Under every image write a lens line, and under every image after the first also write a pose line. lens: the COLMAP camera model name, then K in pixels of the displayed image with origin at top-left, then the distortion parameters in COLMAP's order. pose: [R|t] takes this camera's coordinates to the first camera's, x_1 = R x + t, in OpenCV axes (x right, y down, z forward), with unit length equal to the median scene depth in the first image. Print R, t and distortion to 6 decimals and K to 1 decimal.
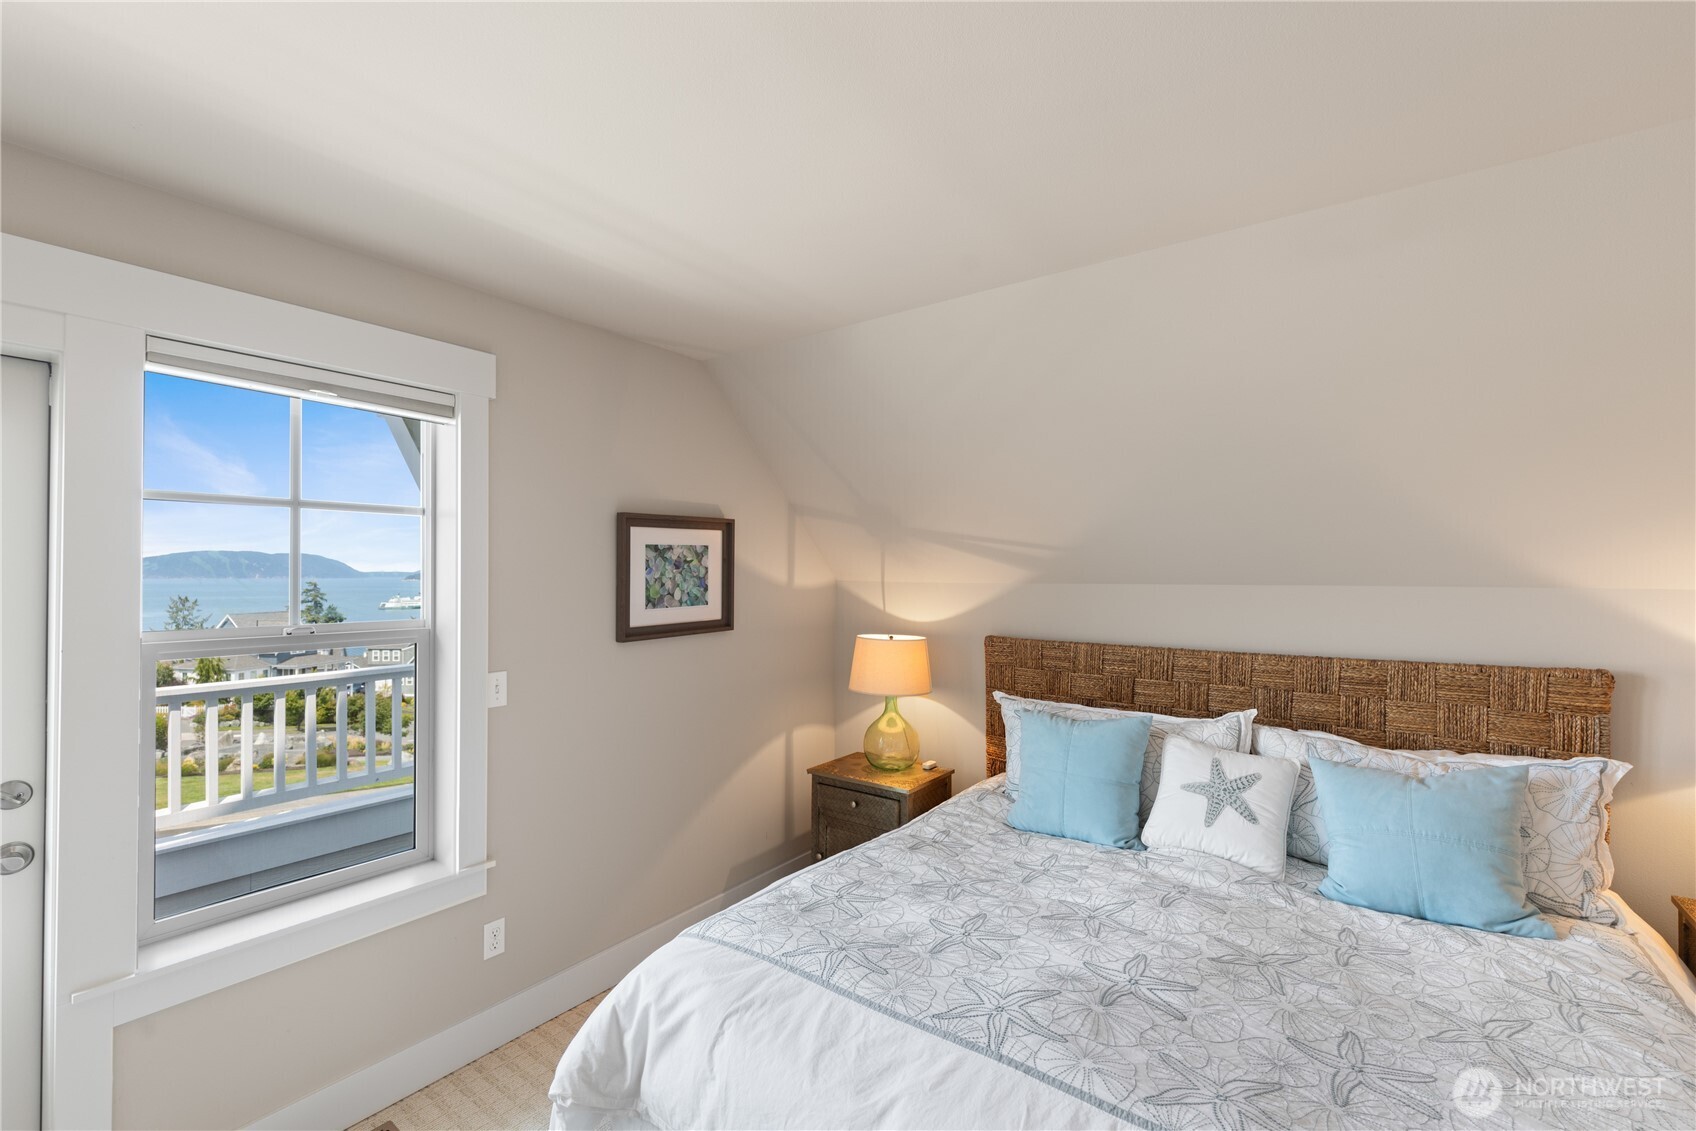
lens RADIAL K [[729.5, 0, 840.2], [0, 729.5, 570.4], [0, 0, 1]] dist [0.009941, -0.000289]
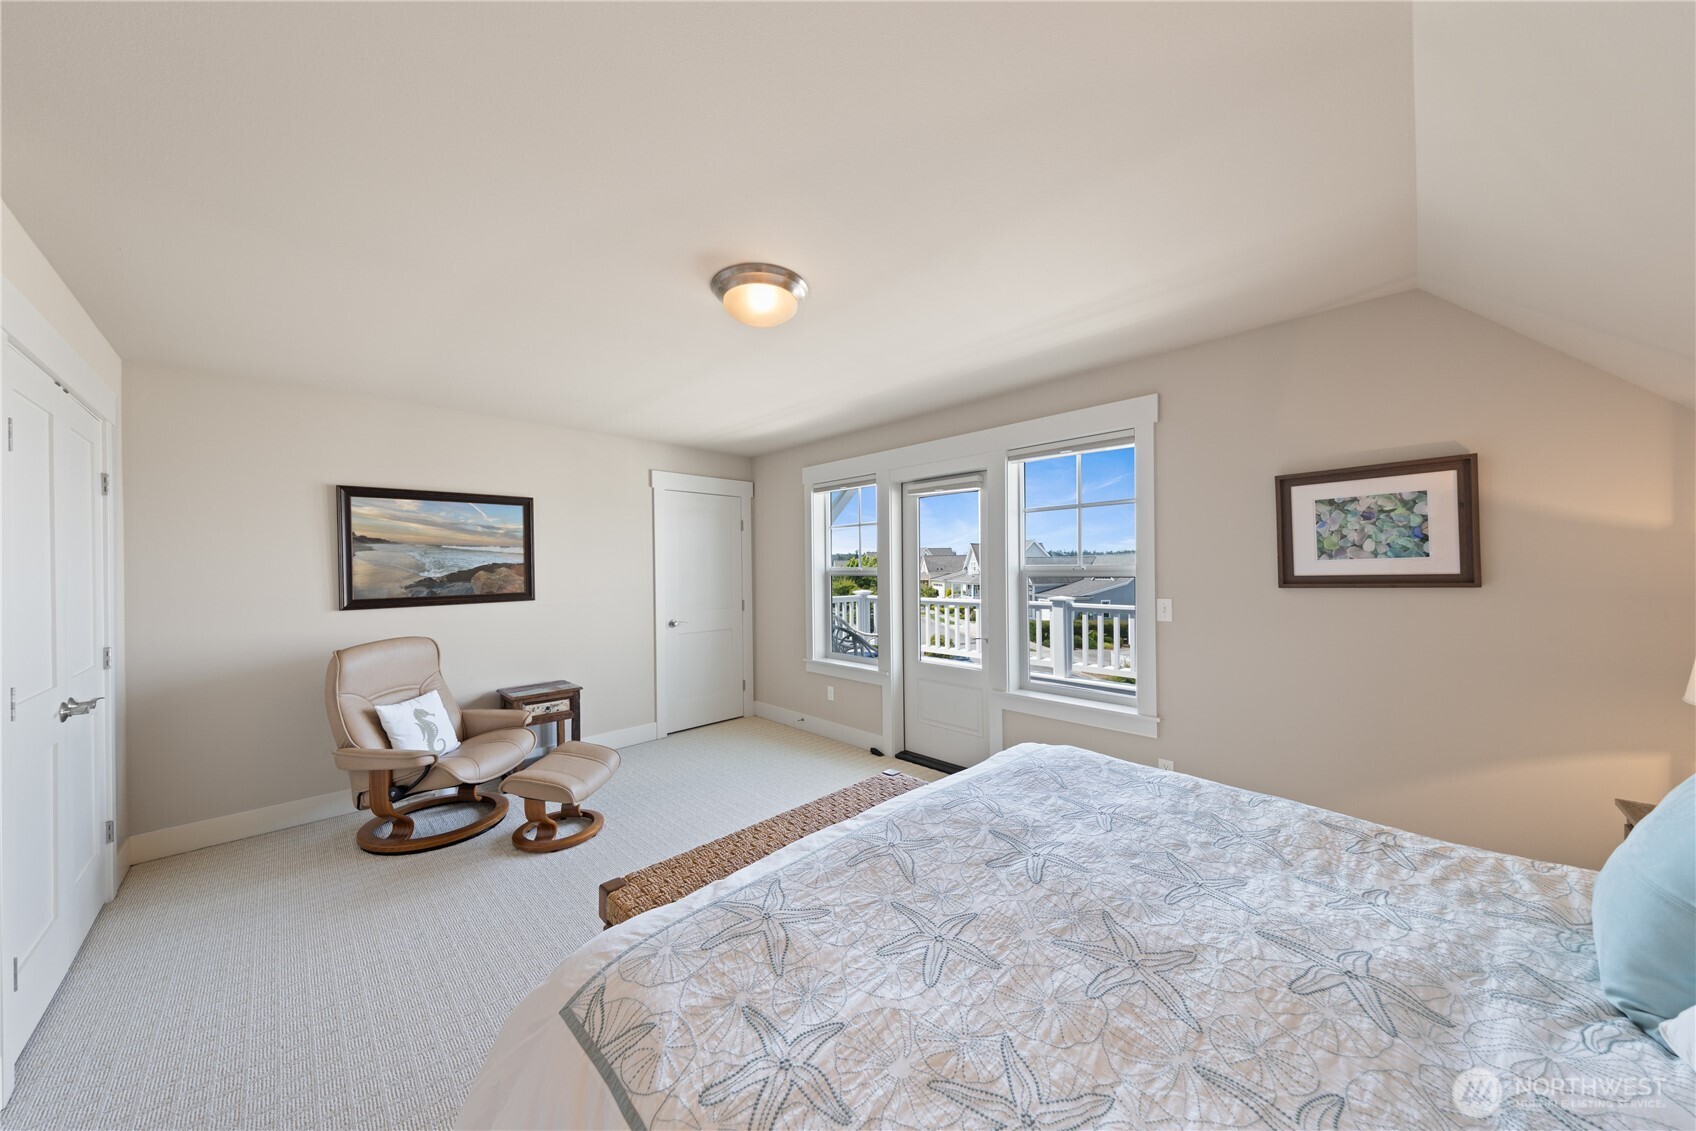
lens RADIAL K [[565.8, 0, 841.3], [0, 565.8, 569.4], [0, 0, 1]] dist [0.000588, 0.000011]
pose [[-0.159020, 0.001458, -0.987274, 0.744262], [0.014210, 0.999899, -0.000812, 0.063715], [0.987173, -0.014158, -0.159025, 0.478771]]
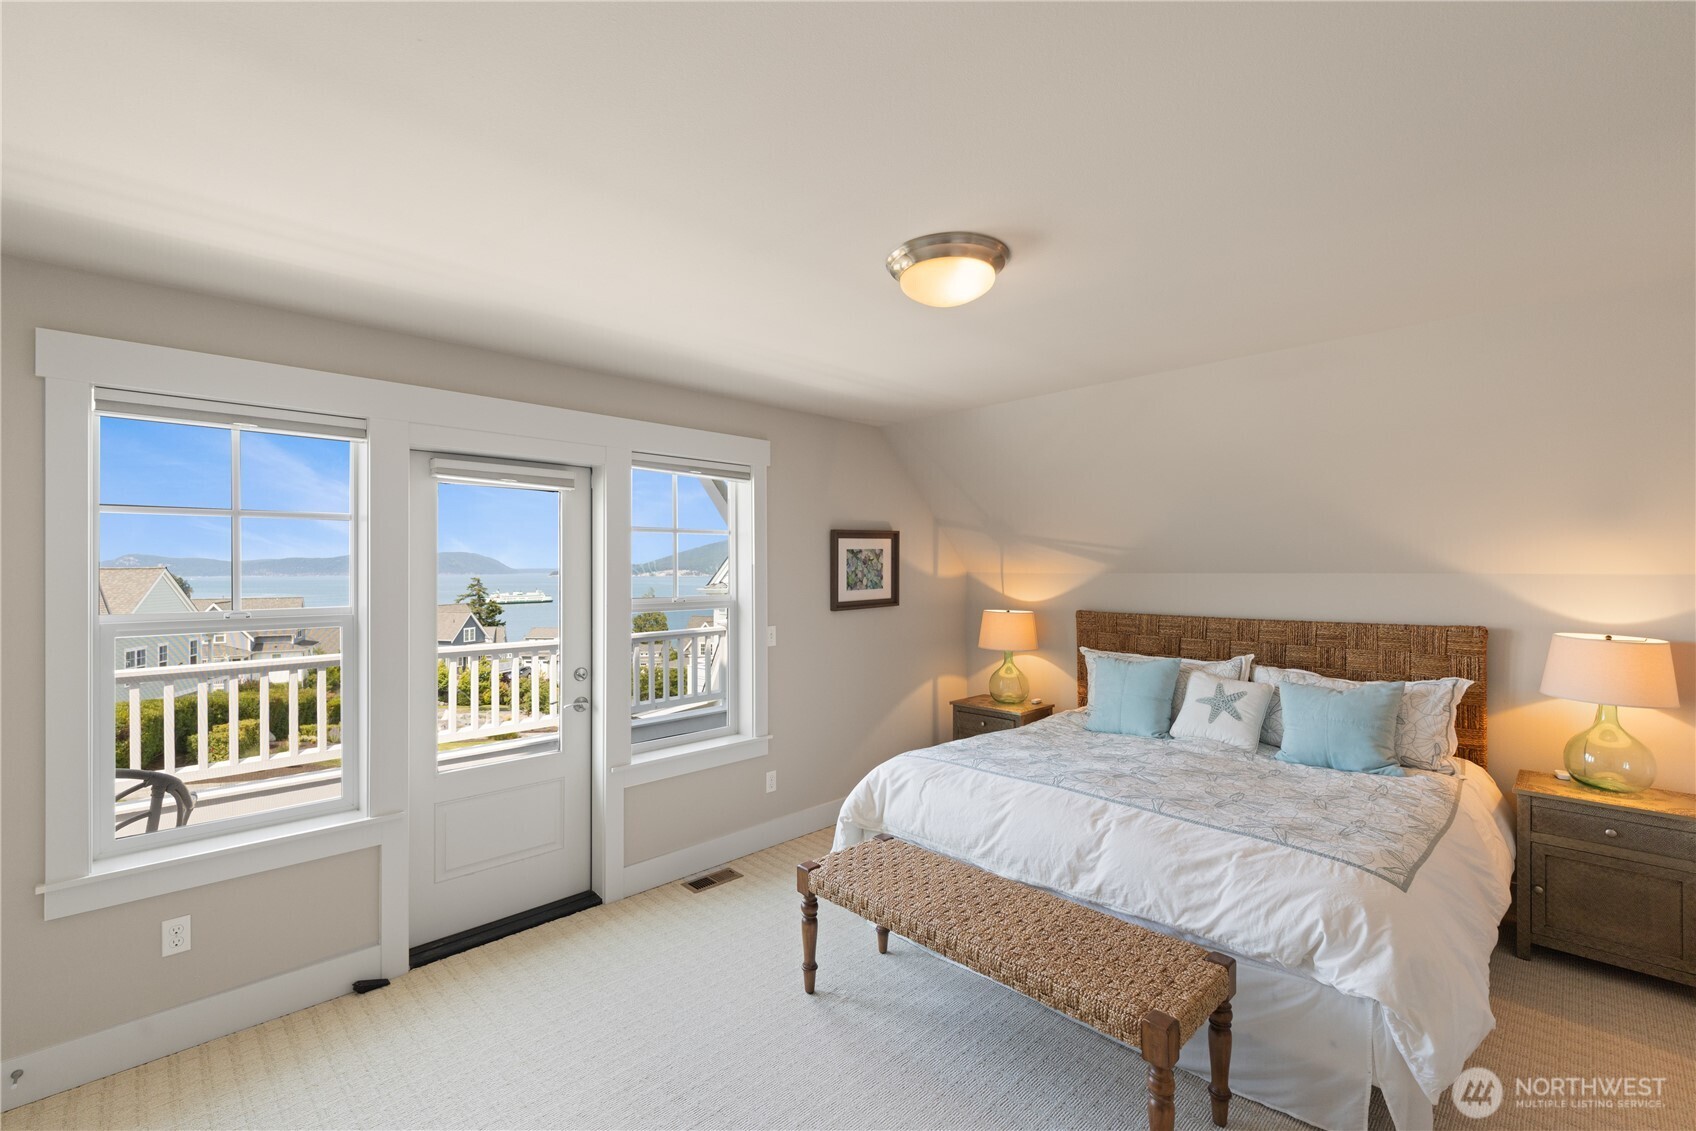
lens RADIAL K [[734.9, 0, 836.9], [0, 734.9, 565.2], [0, 0, 1]] dist [0.015224, -0.000244]
pose [[0.986815, -0.006656, -0.161713, -0.035922], [0.006800, 0.999977, 0.000338, -0.002319], [0.161707, -0.001433, 0.986838, -0.613107]]
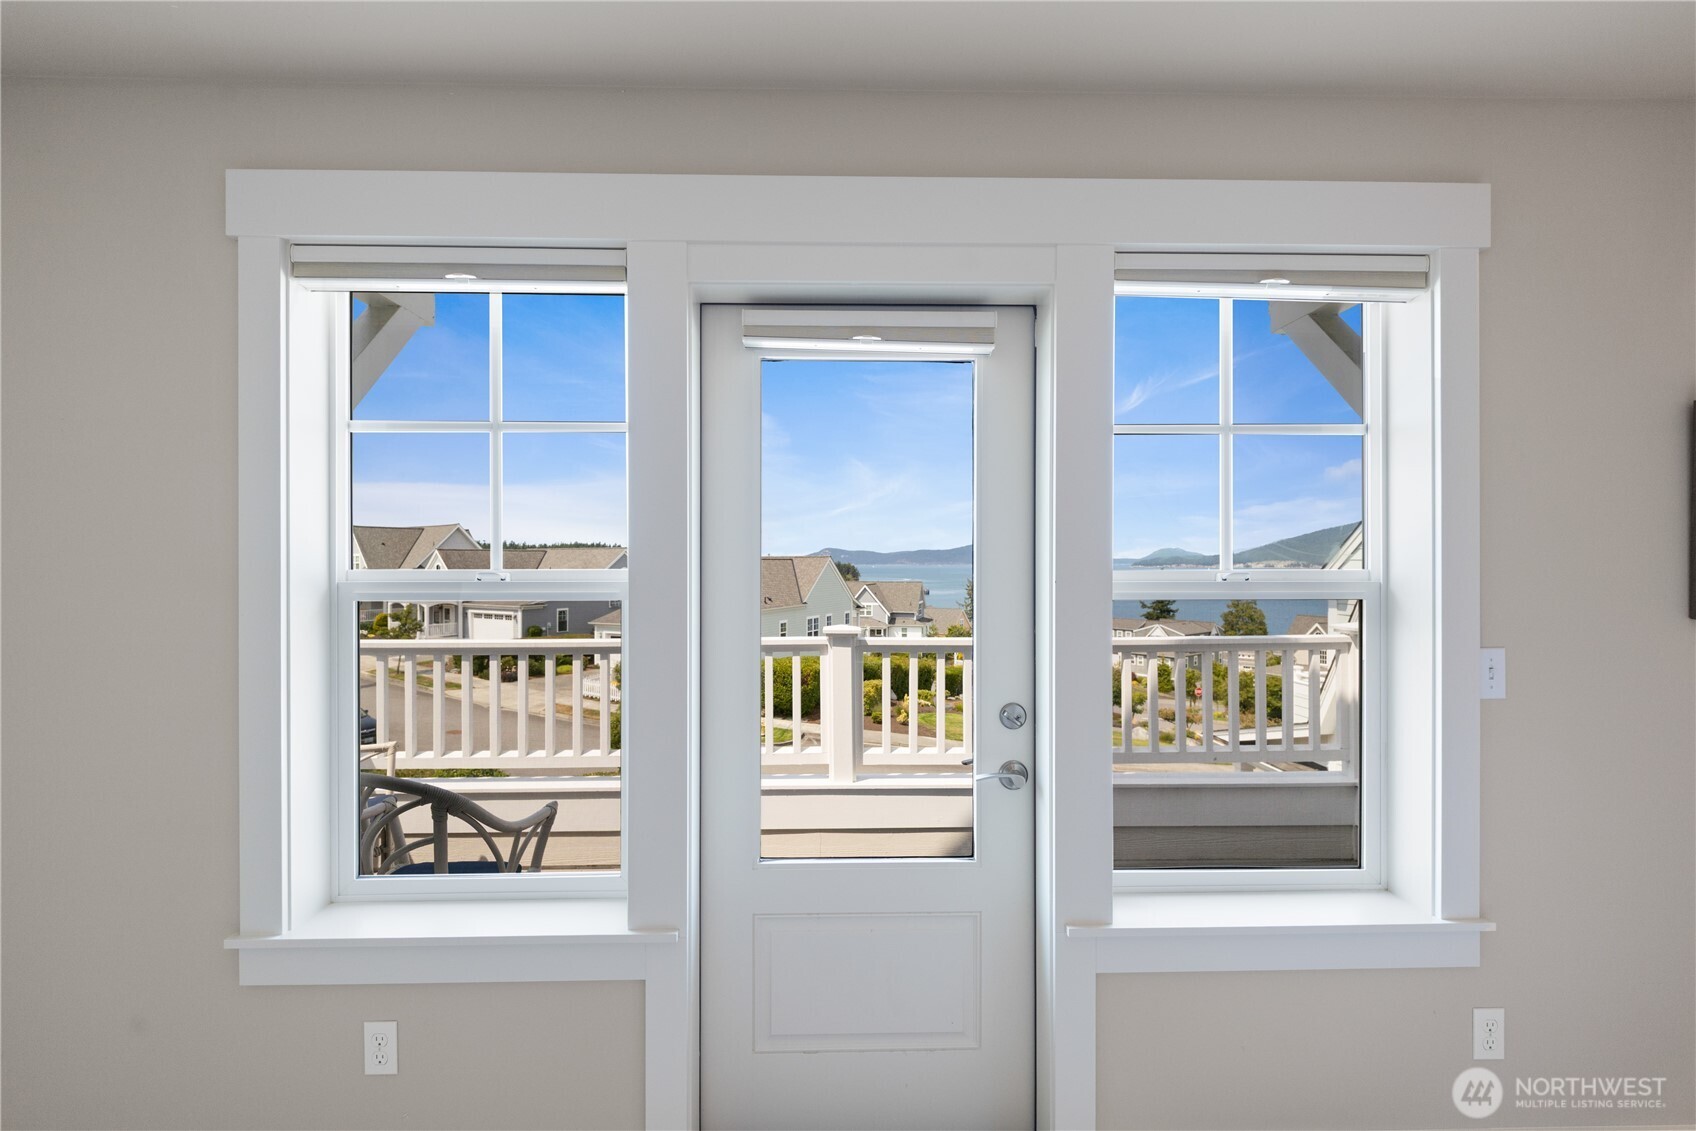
lens RADIAL K [[745.7, 0, 839.7], [0, 745.7, 564.3], [0, 0, 1]] dist [-0.000142, -0.000535]
pose [[0.614650, 0.000143, -0.788800, -0.269505], [0.007935, 0.999948, 0.006365, 0.047143], [0.788760, -0.010171, 0.614617, 0.085134]]
